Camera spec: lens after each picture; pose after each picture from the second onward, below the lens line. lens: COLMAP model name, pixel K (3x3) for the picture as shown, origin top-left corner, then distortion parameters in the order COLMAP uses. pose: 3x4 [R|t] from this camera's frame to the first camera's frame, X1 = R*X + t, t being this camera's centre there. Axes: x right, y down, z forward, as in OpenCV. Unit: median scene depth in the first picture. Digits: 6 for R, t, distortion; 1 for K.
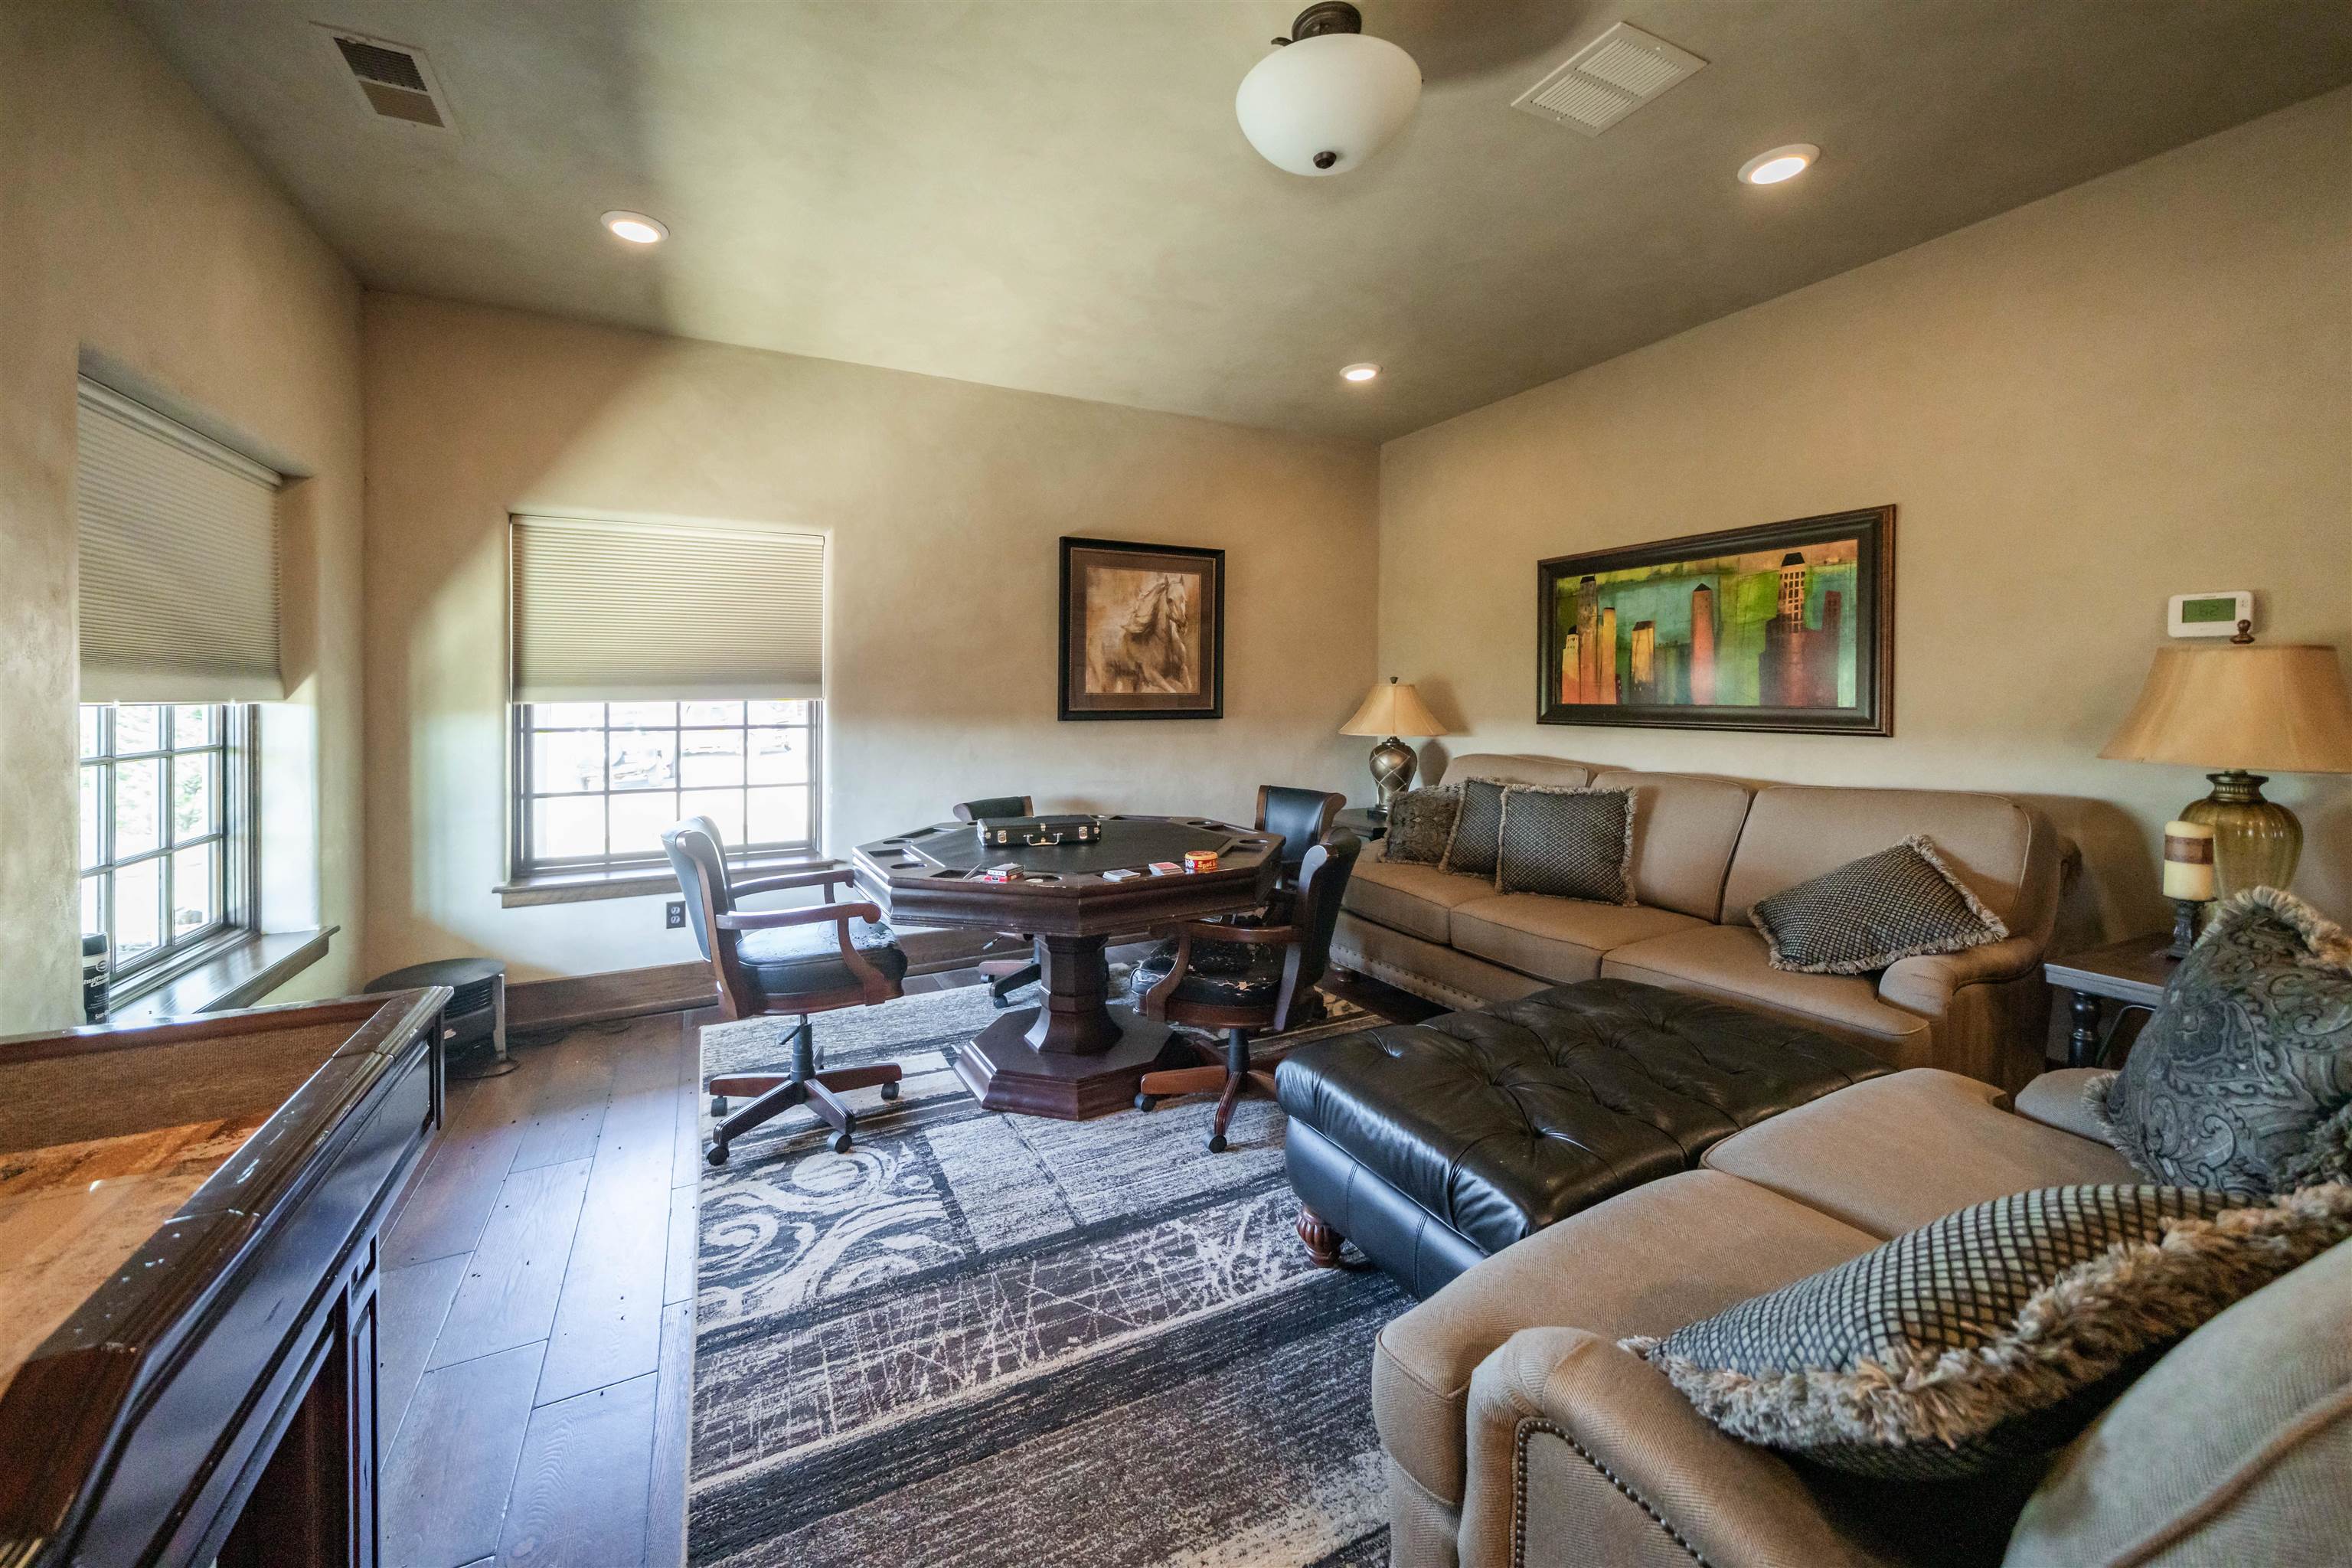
lens RADIAL K [[982.5, 0, 1243.3], [0, 982.5, 695.4], [0, 0, 1]] dist [-0.001750, -0.000210]
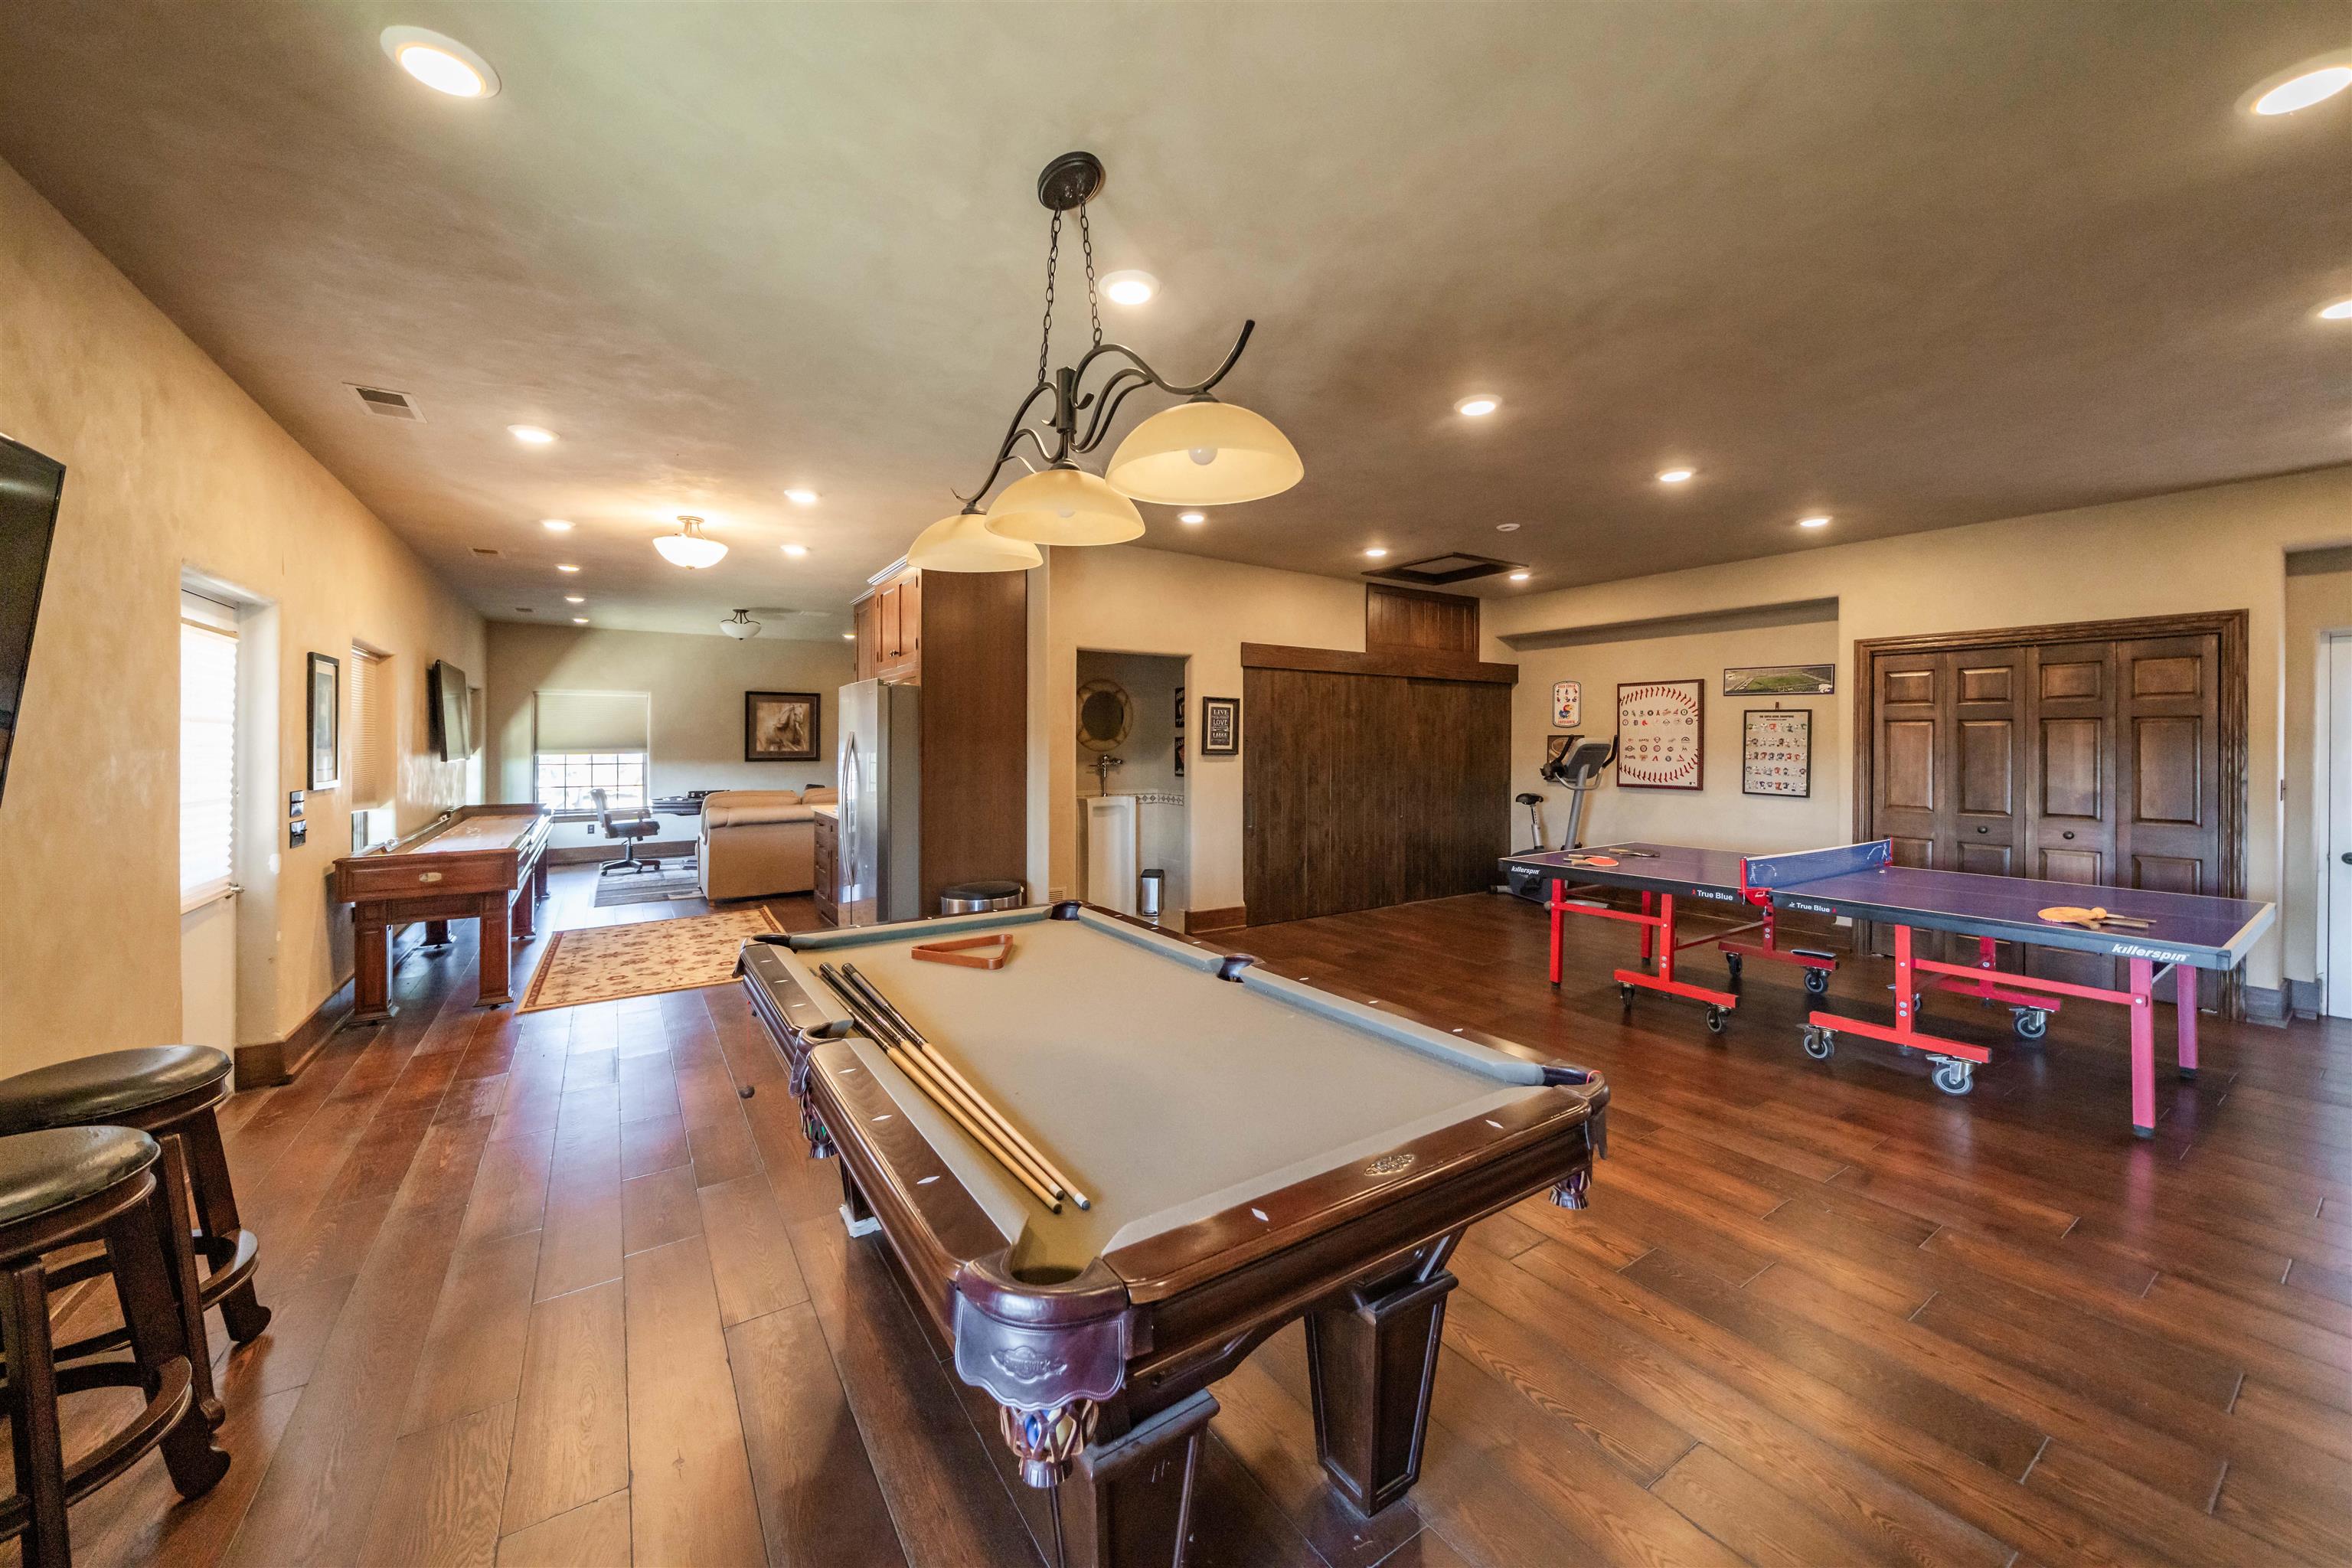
lens RADIAL K [[869.5, 0, 1174.6], [0, 869.5, 753.9], [0, 0, 1]] dist [-0.000518, -0.000038]
pose [[0.998740, -0.000463, 0.050175, 0.969947], [0.000003, 0.999958, 0.009161, -0.018488], [-0.050177, -0.009149, 0.998698, -1.579875]]
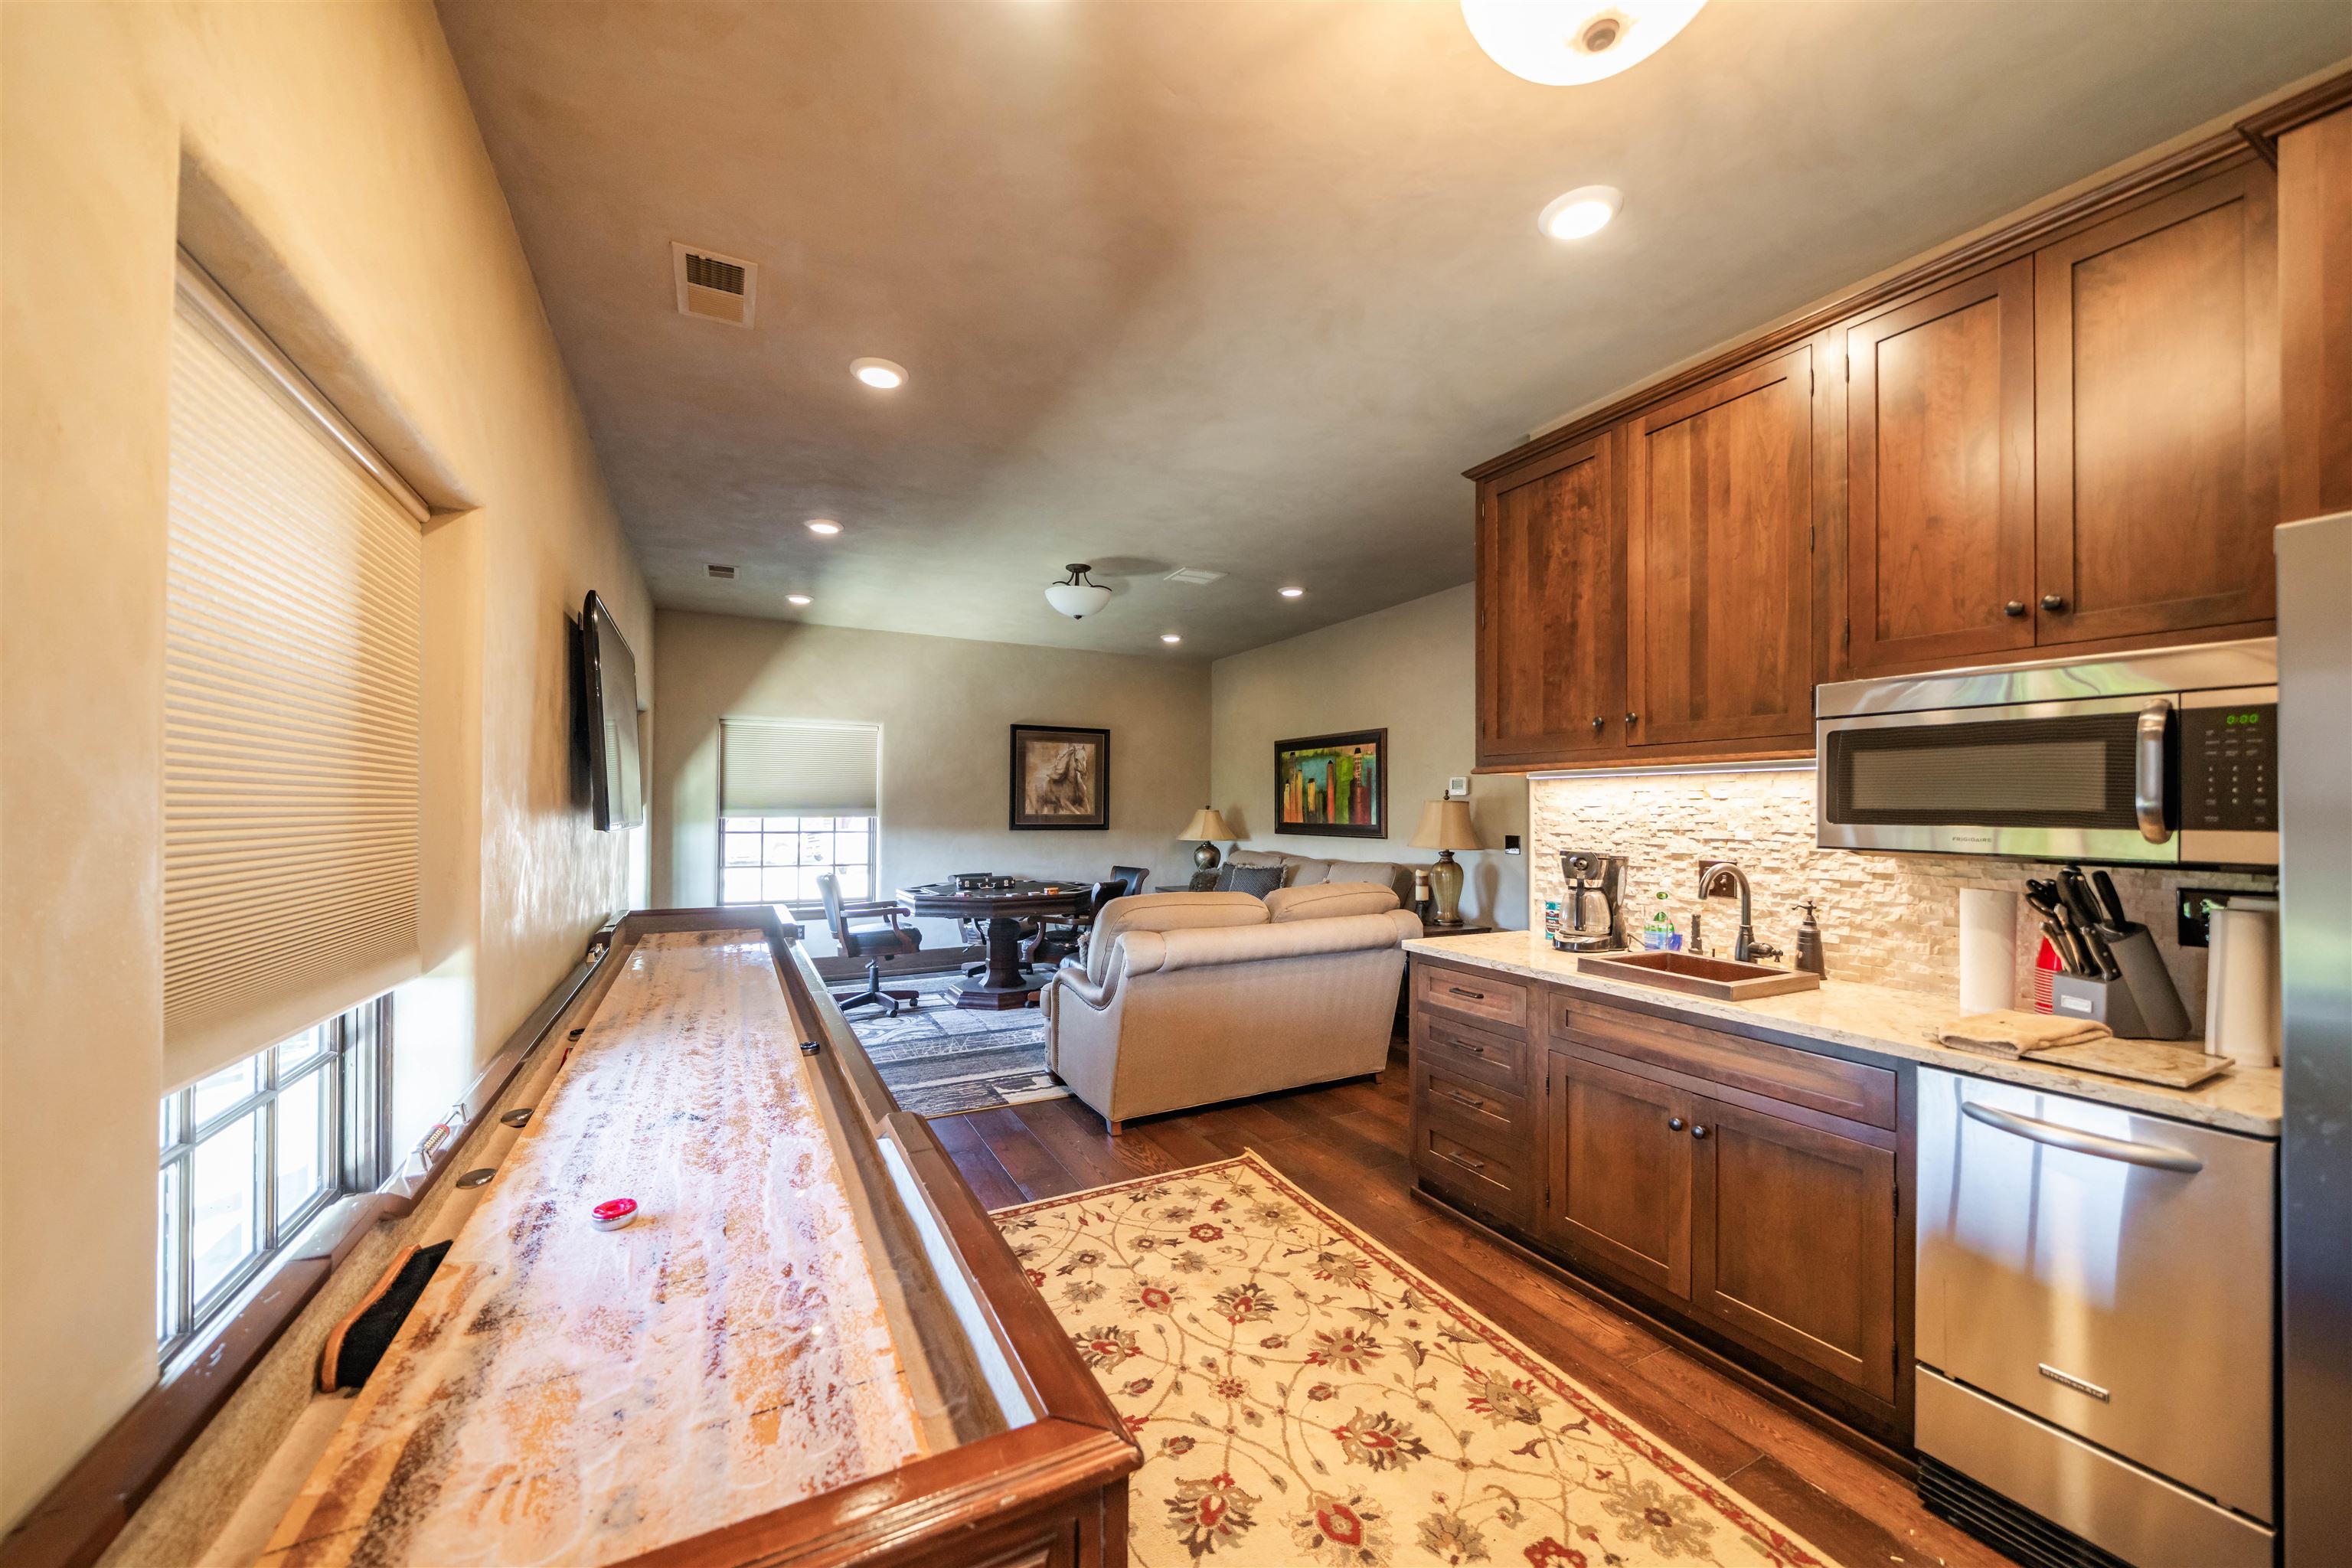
lens RADIAL K [[865.1, 0, 1178.0], [0, 865.1, 813.3], [0, 0, 1]] dist [0.000409, -0.000014]
pose [[0.998936, 0.006157, -0.045710, 0.208381], [-0.006172, 0.999981, -0.000204, -0.006068], [0.045708, 0.000486, 0.998955, -0.596463]]
